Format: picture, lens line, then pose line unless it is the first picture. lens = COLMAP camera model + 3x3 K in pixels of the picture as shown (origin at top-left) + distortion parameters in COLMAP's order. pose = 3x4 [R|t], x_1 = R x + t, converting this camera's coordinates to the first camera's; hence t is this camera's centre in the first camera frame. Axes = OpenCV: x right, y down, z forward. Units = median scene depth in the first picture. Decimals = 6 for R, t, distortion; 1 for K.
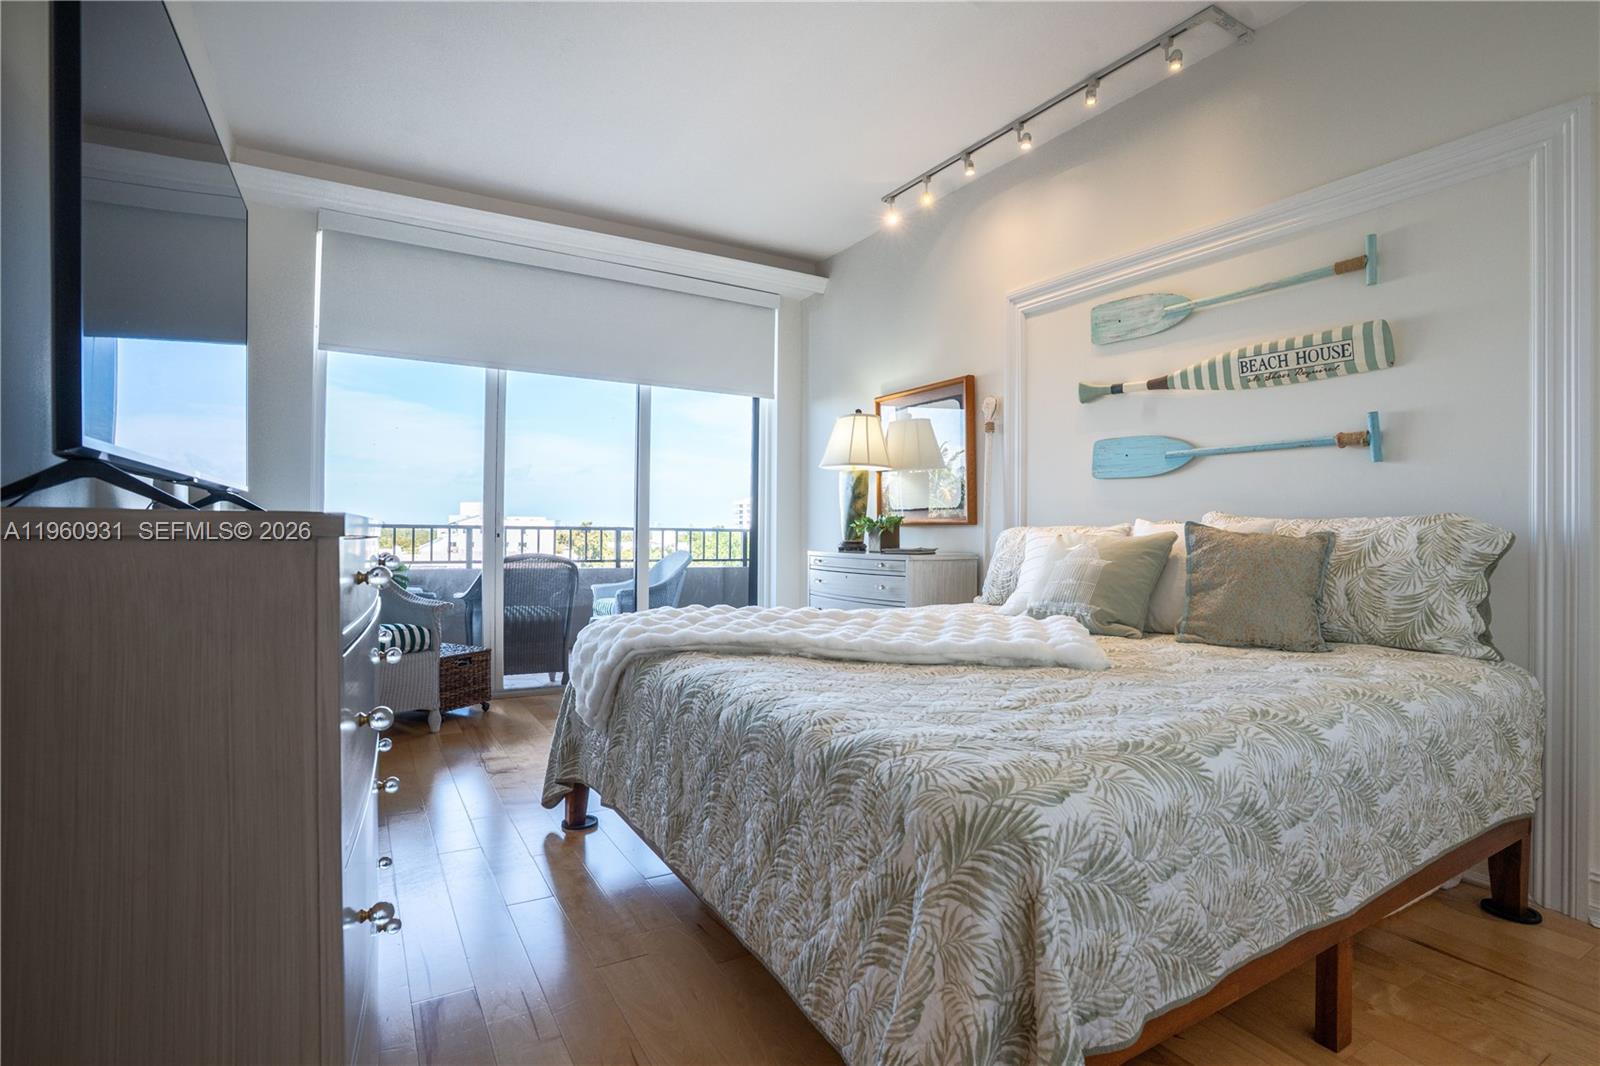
lens RADIAL K [[781.6, 0, 792.4], [0, 781.6, 529.9], [0, 0, 1]] dist [-0.066963, 0.027127]
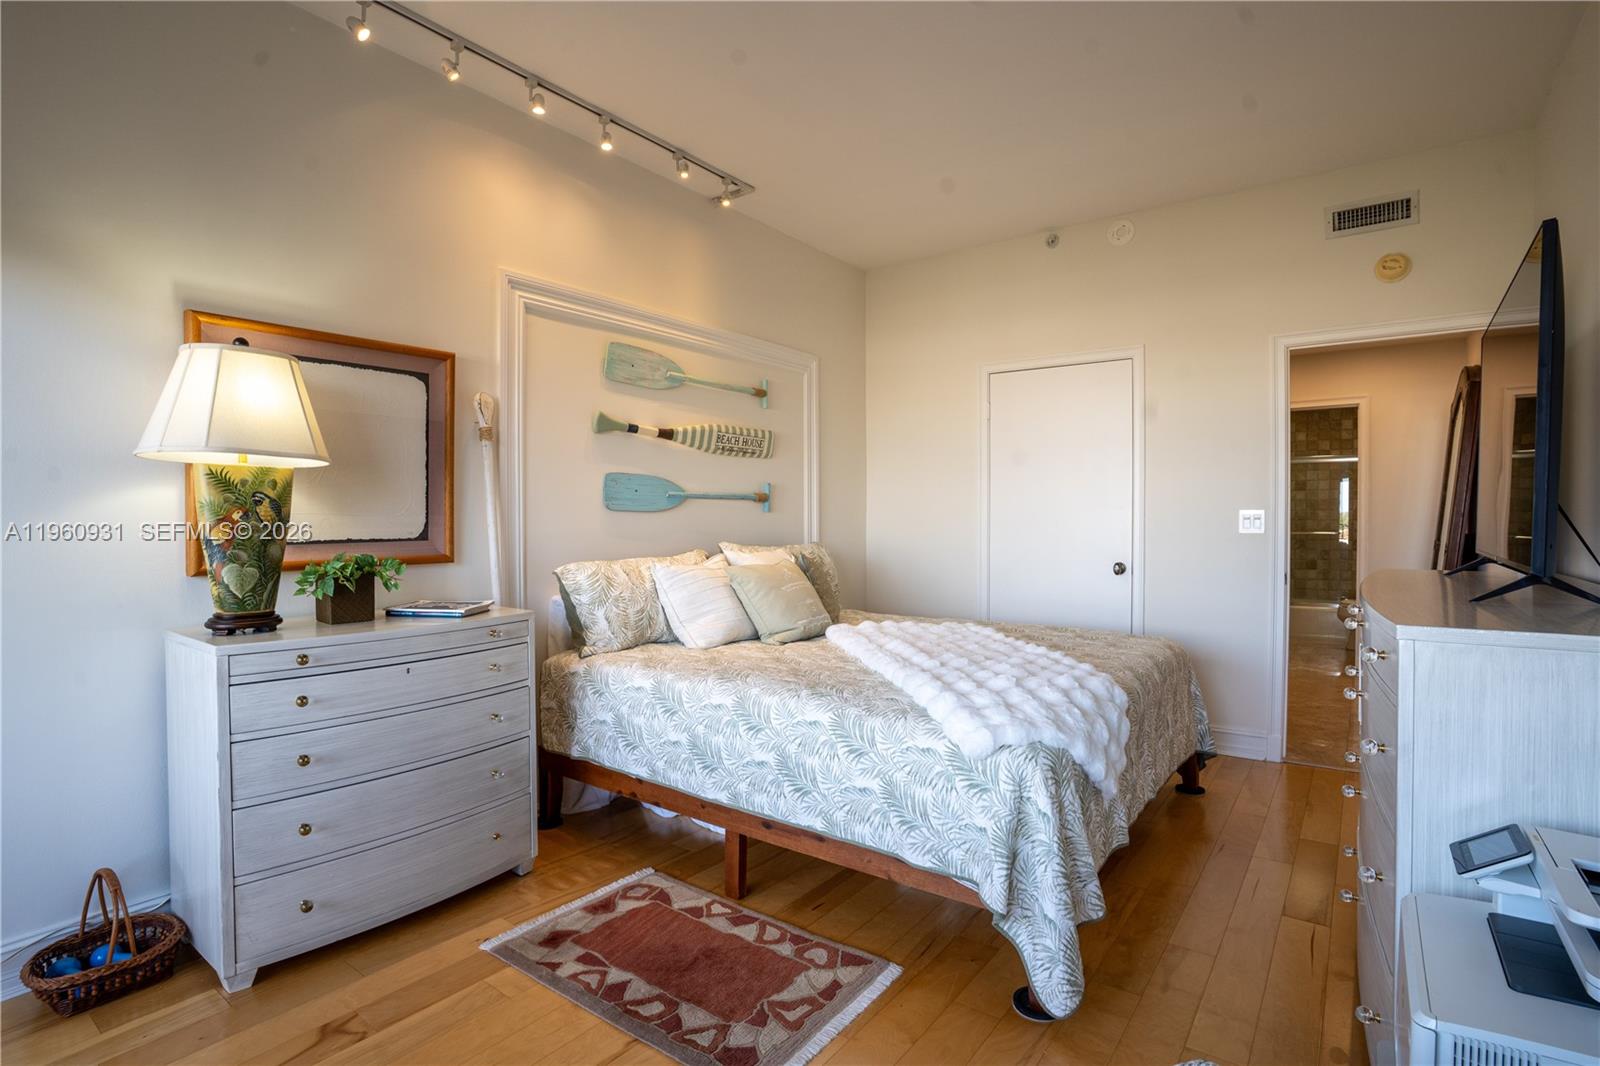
lens RADIAL K [[781.6, 0, 792.4], [0, 781.6, 529.9], [0, 0, 1]] dist [-0.066963, 0.027127]
pose [[-0.380198, -0.003871, 0.924897, -0.718113], [0.013437, 0.999863, 0.009708, -0.052991], [-0.924807, 0.016119, -0.380094, 1.304493]]
